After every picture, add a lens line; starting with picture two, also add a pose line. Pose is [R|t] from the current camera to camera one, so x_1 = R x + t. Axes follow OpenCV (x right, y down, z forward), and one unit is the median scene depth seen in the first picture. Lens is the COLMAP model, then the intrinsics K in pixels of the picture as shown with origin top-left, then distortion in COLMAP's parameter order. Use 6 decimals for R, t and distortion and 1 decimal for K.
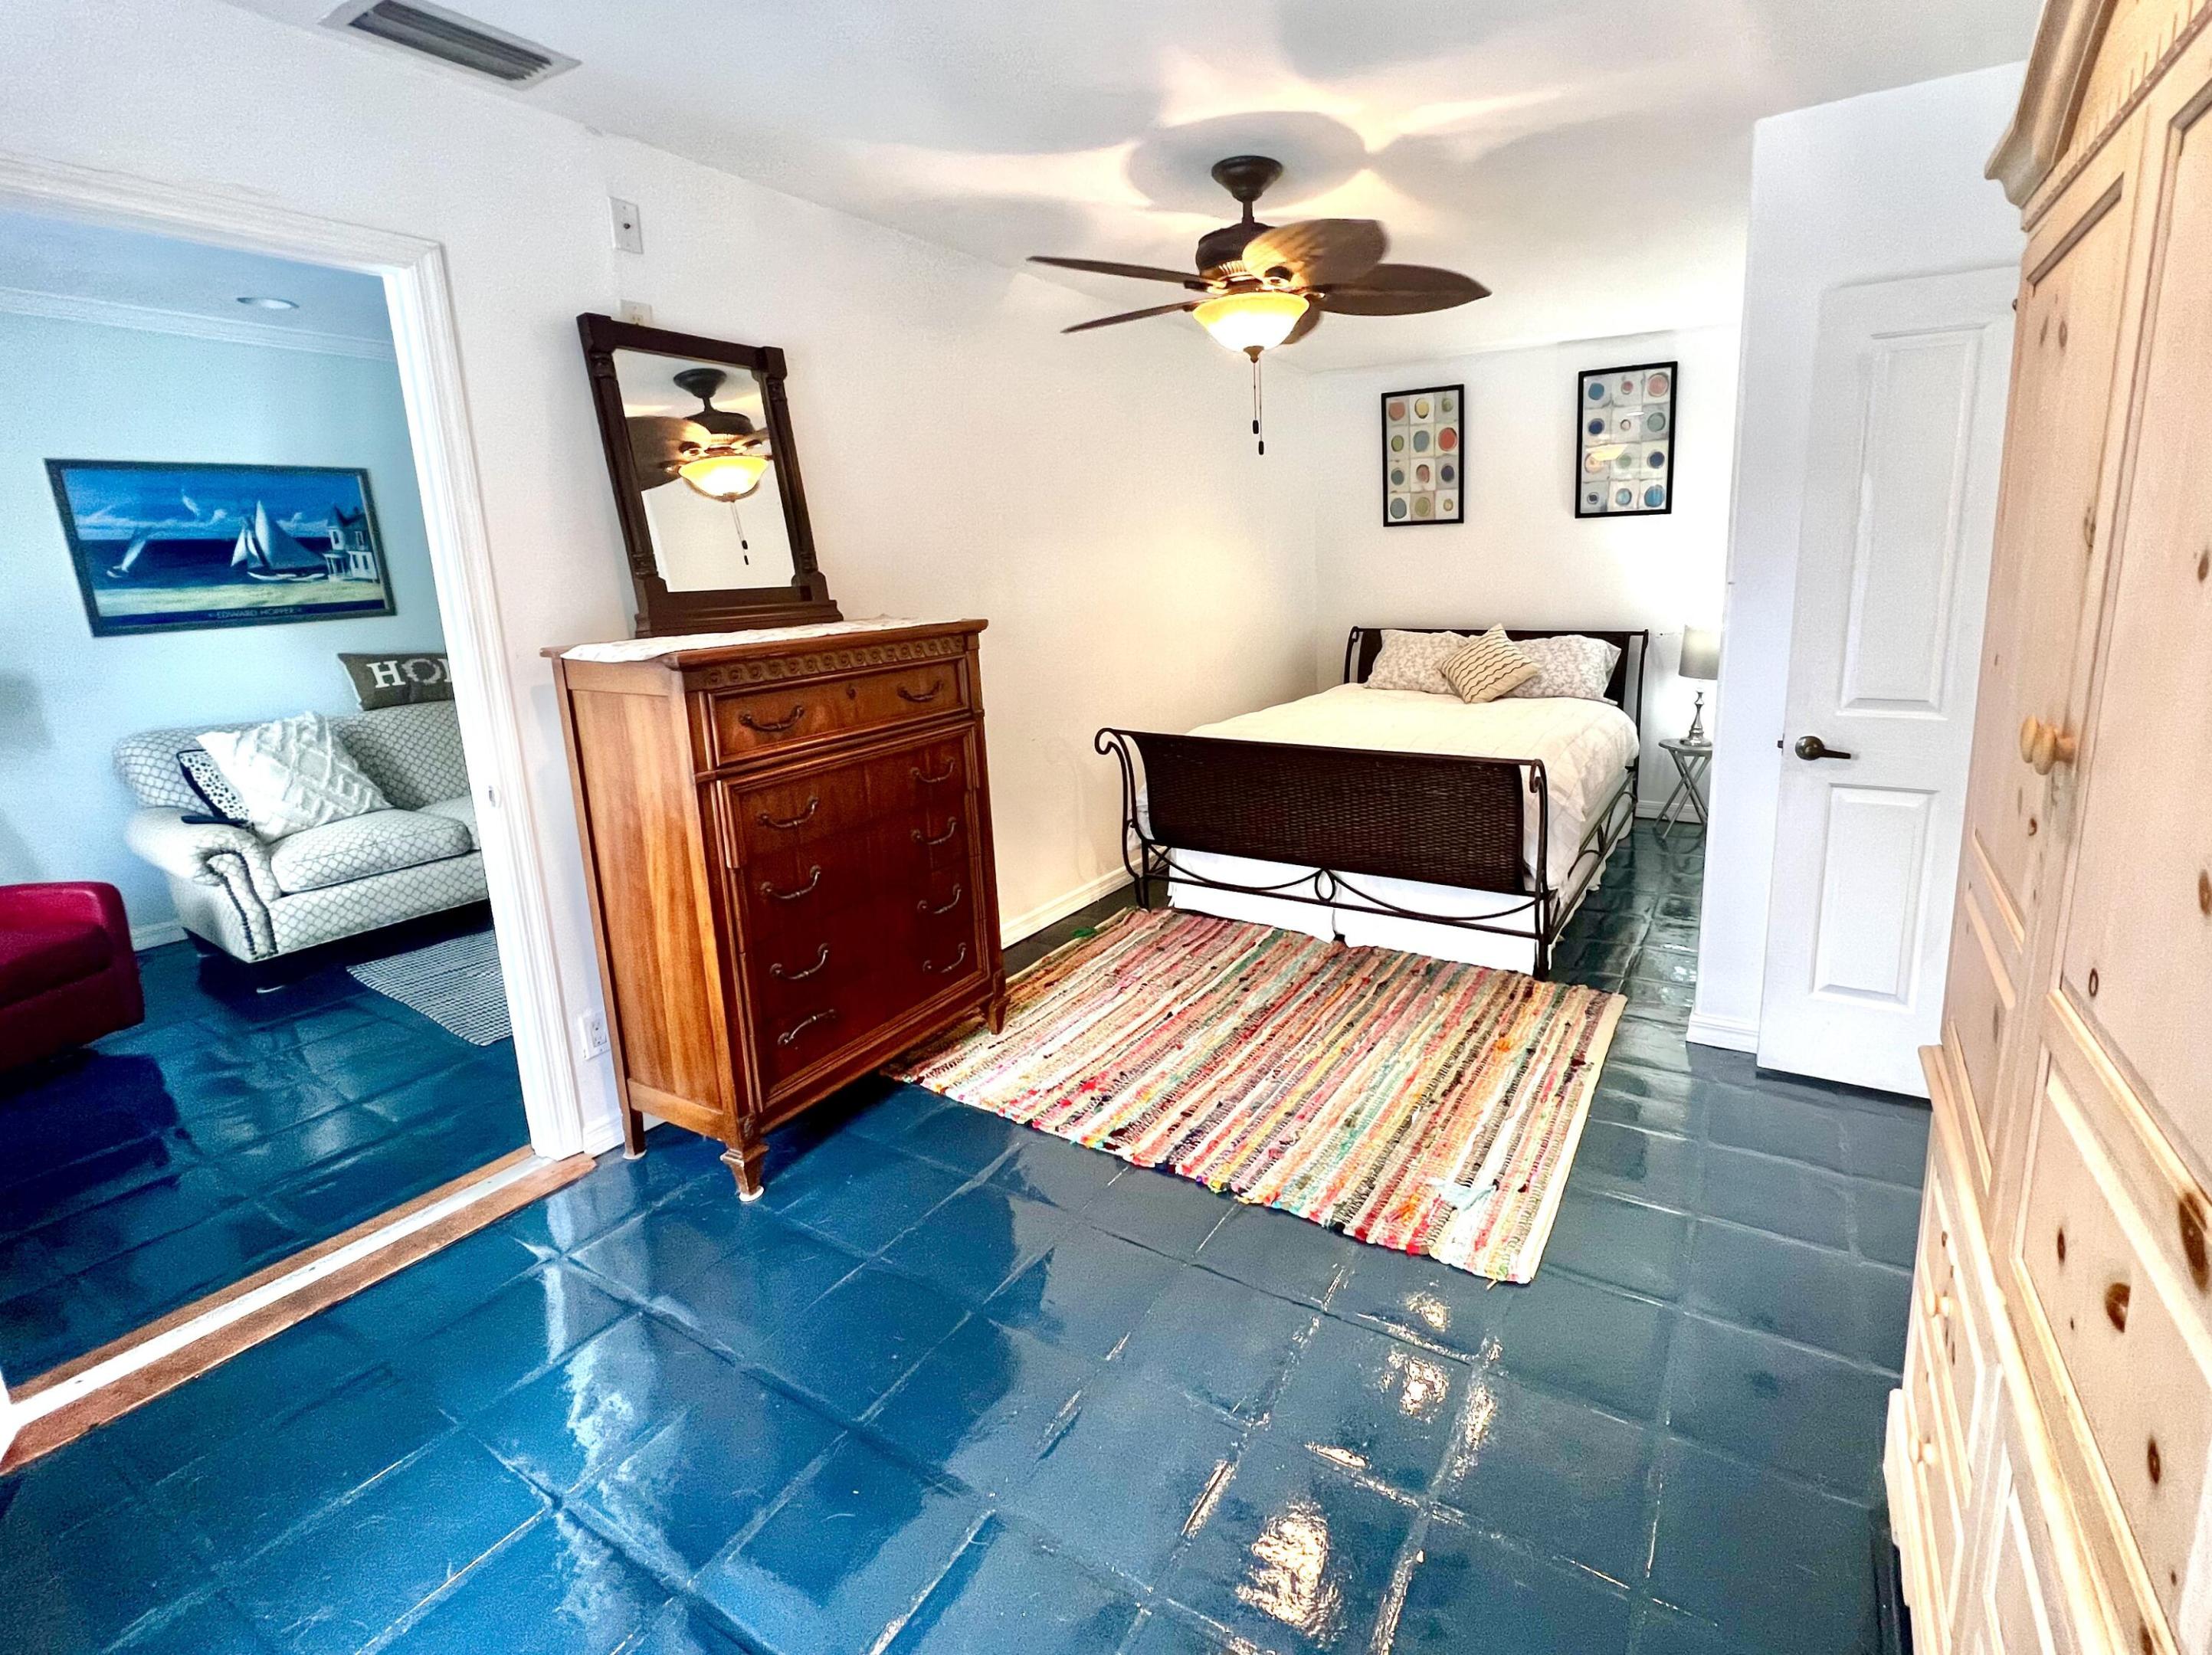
lens RADIAL K [[962.6, 0, 1197.6], [0, 962.6, 752.5], [0, 0, 1]] dist [-0.000651, 0.000131]
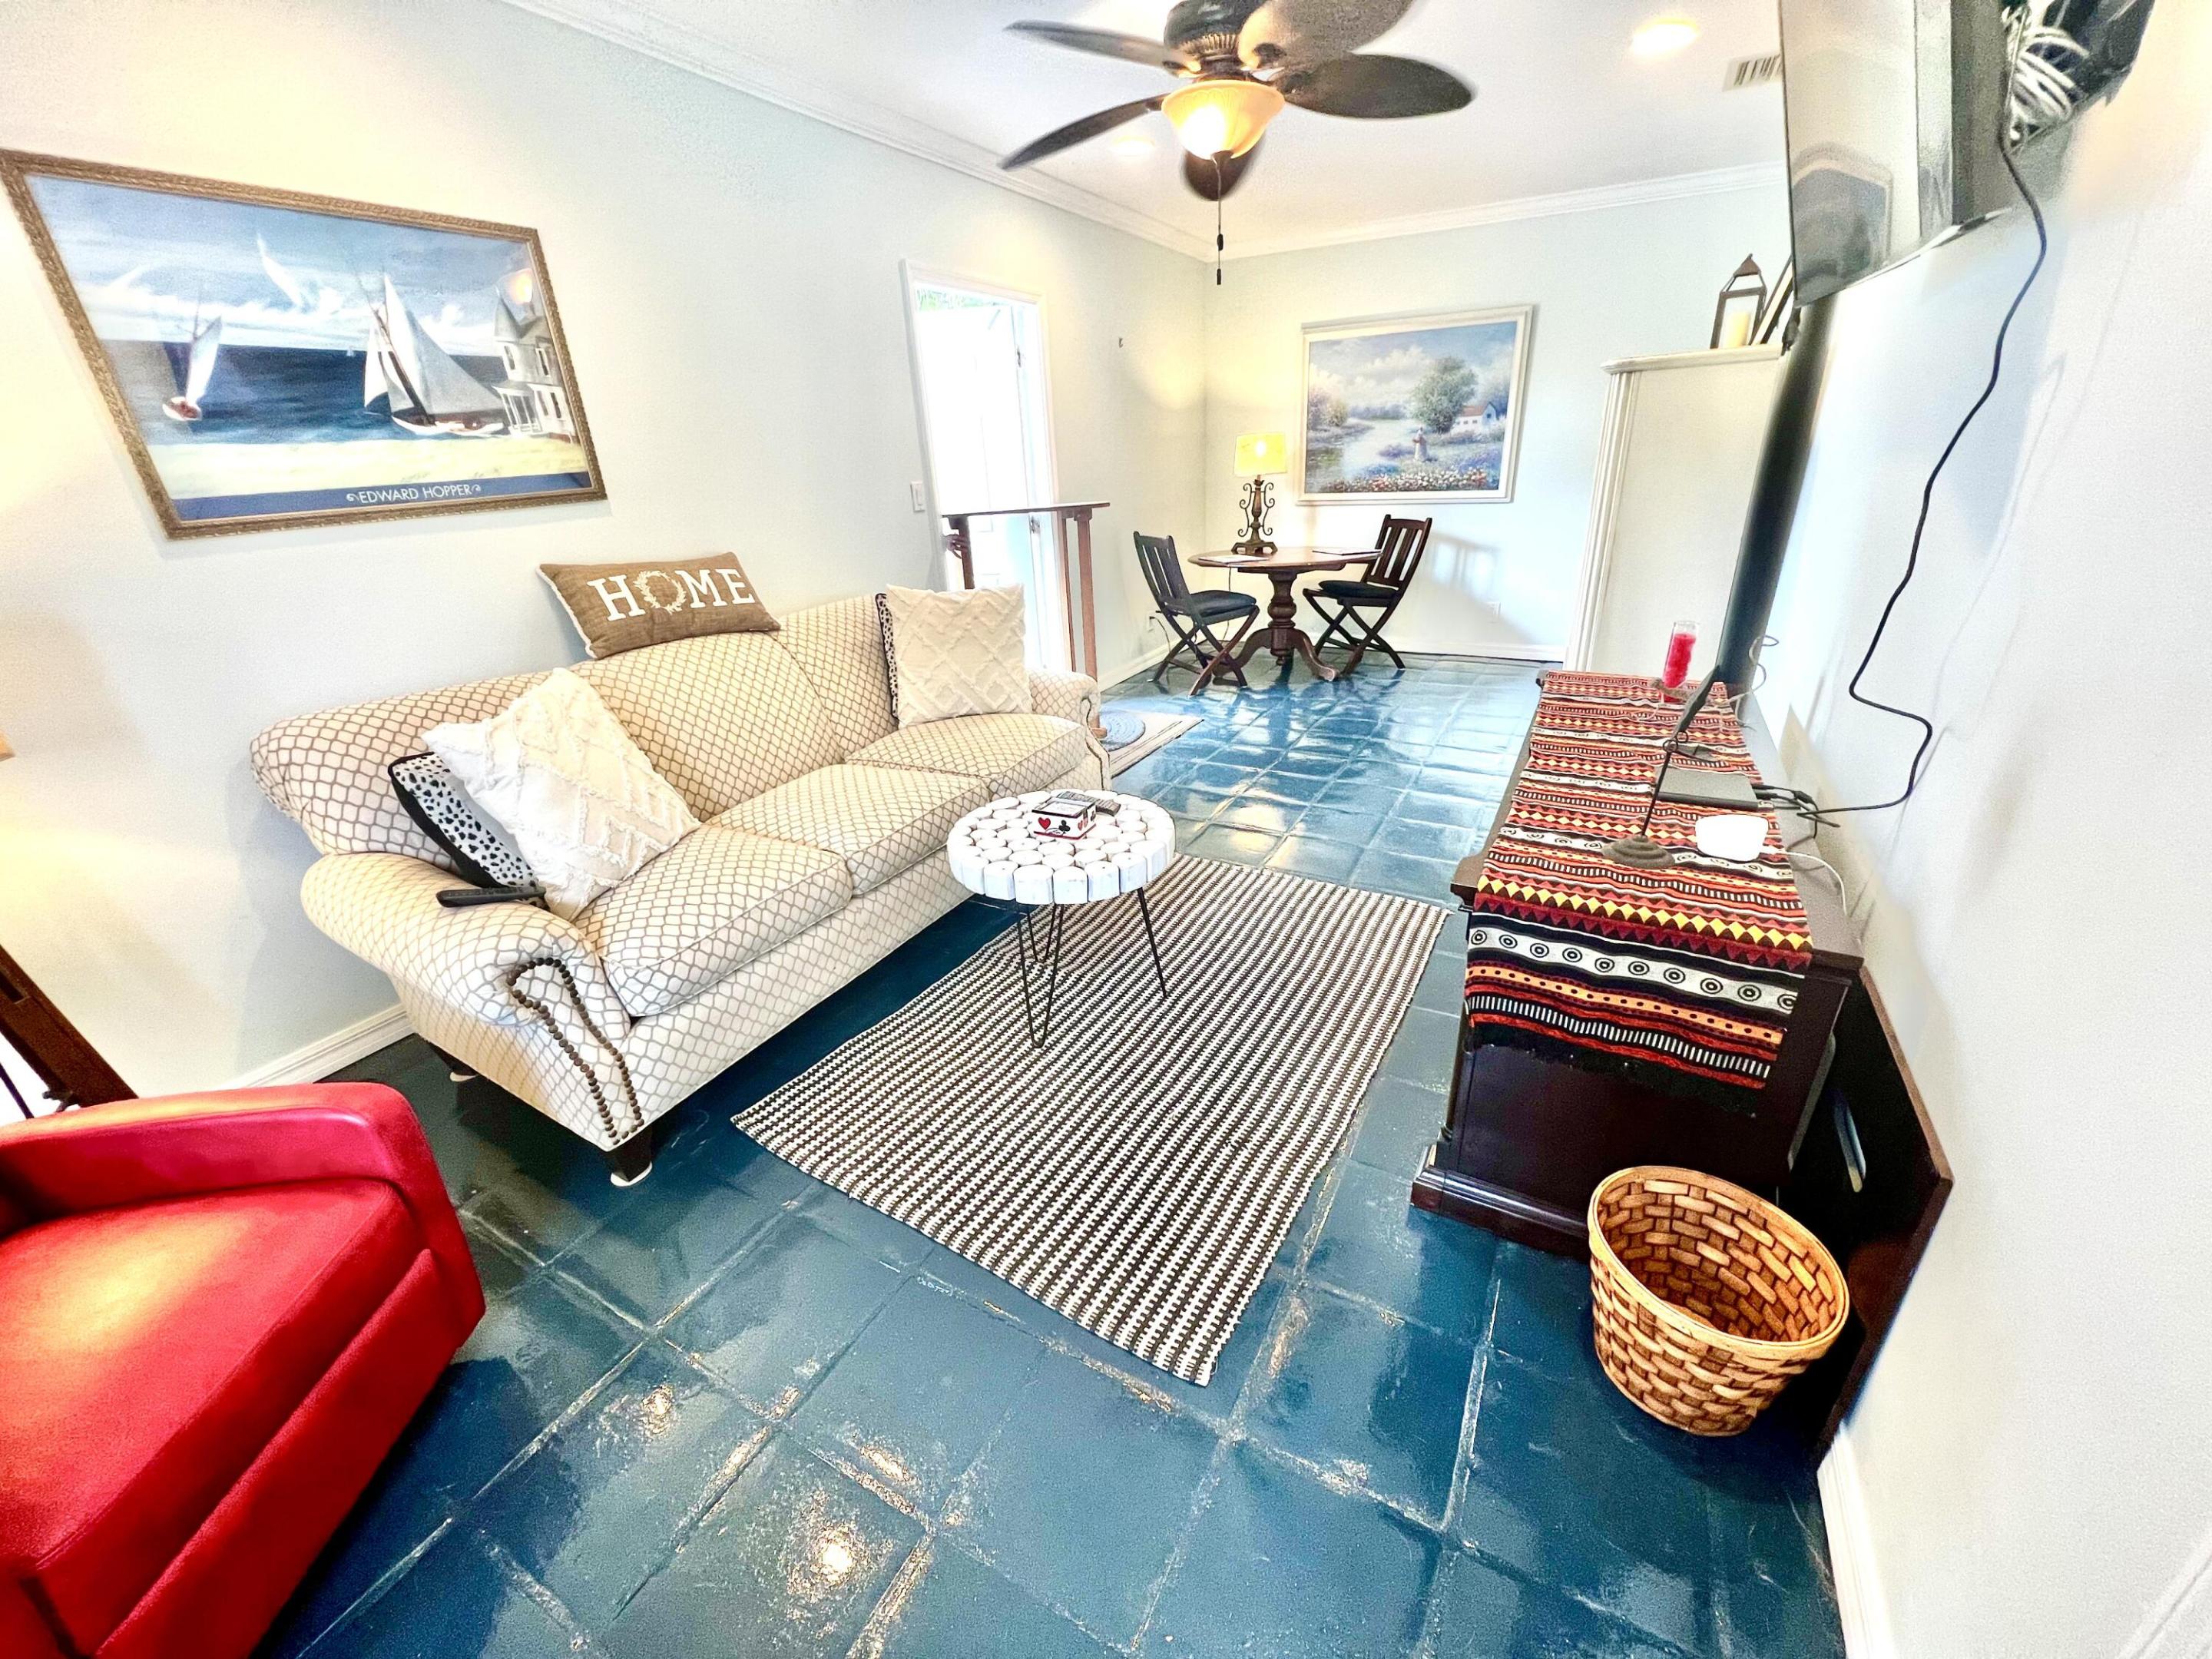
lens RADIAL K [[891.0, 0, 1108.2], [0, 891.0, 835.0], [0, 0, 1]] dist [0.001749, 0.000077]
pose [[0.999845, -0.012023, -0.012835, -0.606201], [0.014435, 0.977936, 0.208408, -0.054808], [0.010047, -0.208561, 0.977958, 0.473882]]
